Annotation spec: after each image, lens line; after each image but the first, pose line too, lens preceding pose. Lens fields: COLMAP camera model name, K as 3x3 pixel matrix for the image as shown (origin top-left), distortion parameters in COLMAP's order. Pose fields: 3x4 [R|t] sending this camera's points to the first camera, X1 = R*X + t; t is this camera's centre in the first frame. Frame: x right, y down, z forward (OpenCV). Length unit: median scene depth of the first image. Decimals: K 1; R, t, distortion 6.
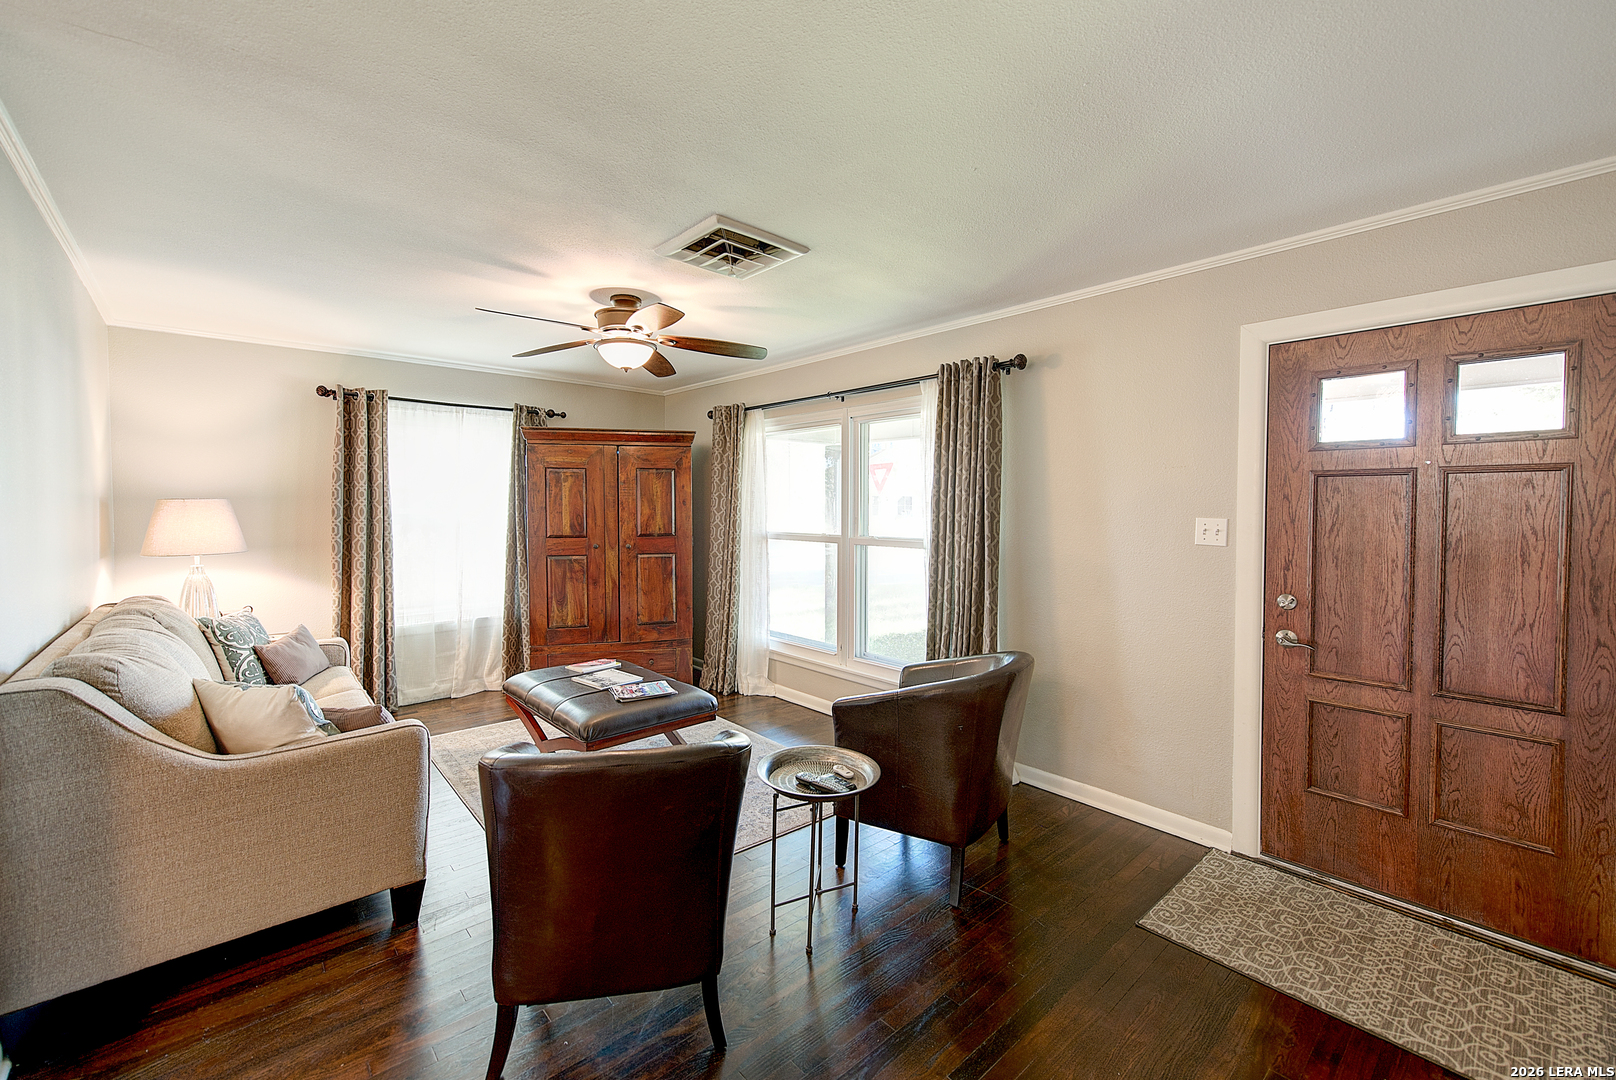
lens RADIAL K [[657.7, 0, 799.6], [0, 657.7, 524.2], [0, 0, 1]] dist [0.003935, 0.001059]
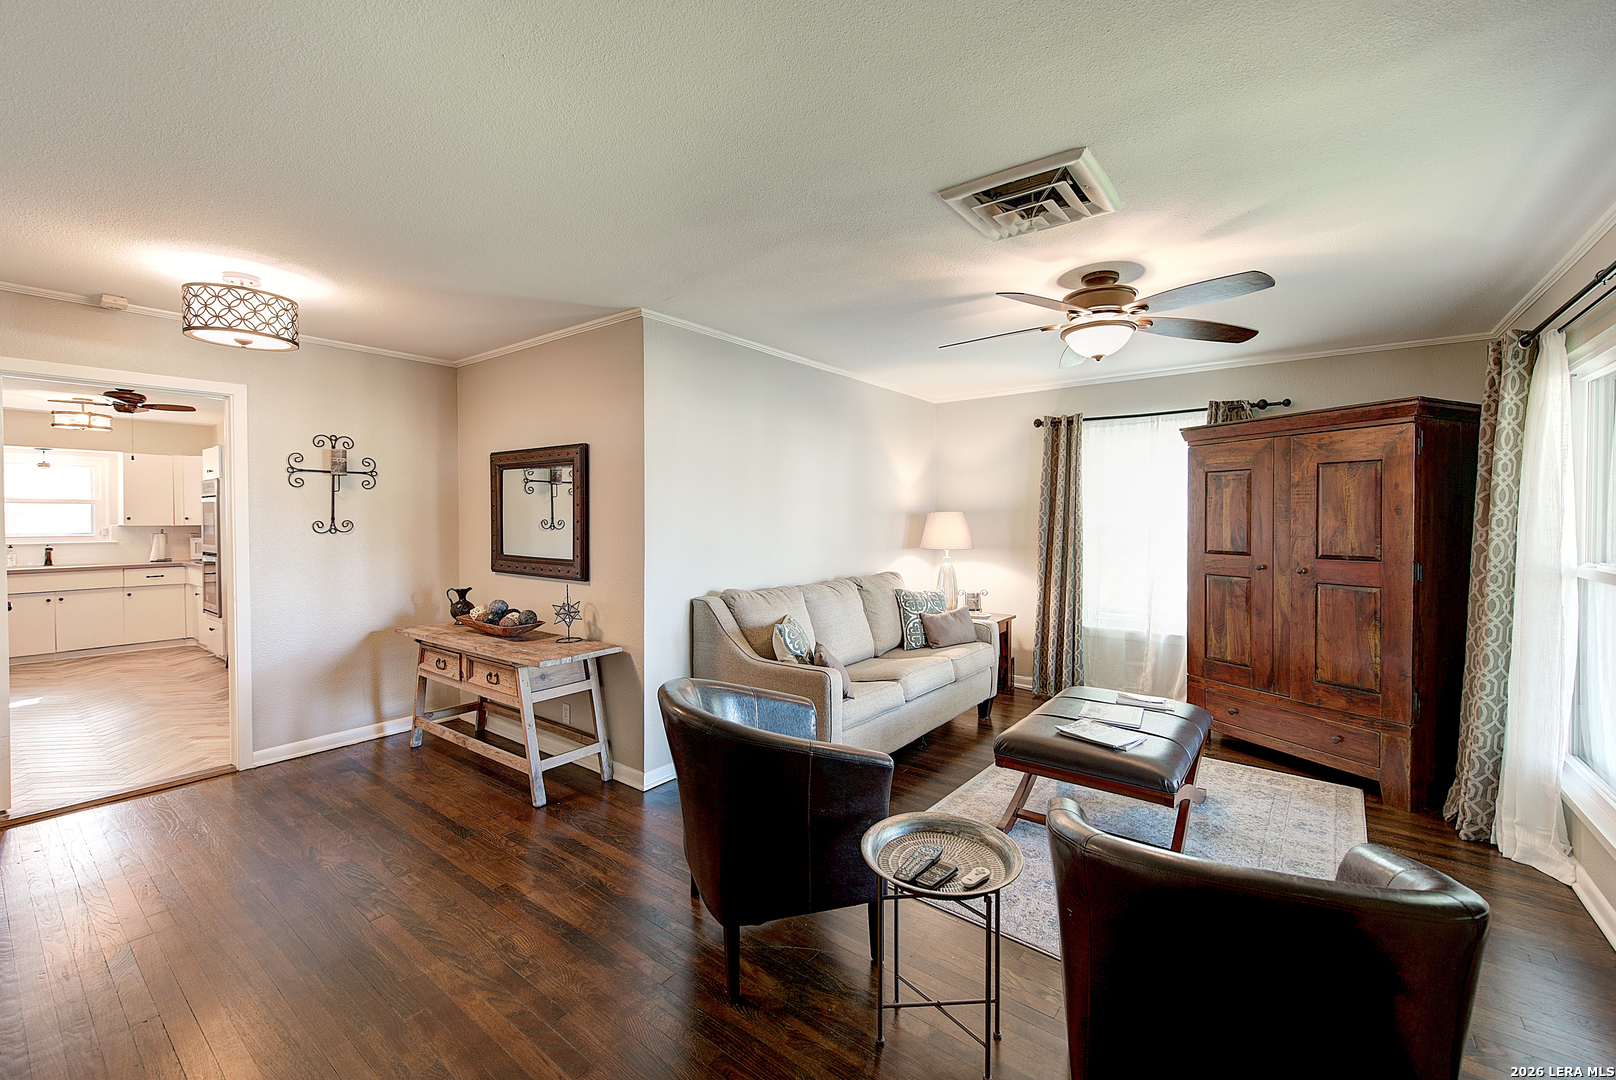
lens RADIAL K [[657.7, 0, 817.2], [0, 657.7, 525.6], [0, 0, 1]] dist [0.003935, 0.001059]
pose [[0.198526, 0.010894, -0.980035, 0.359095], [-0.028695, 0.999574, 0.005298, -0.005196], [0.979676, 0.027071, 0.198754, 0.326599]]
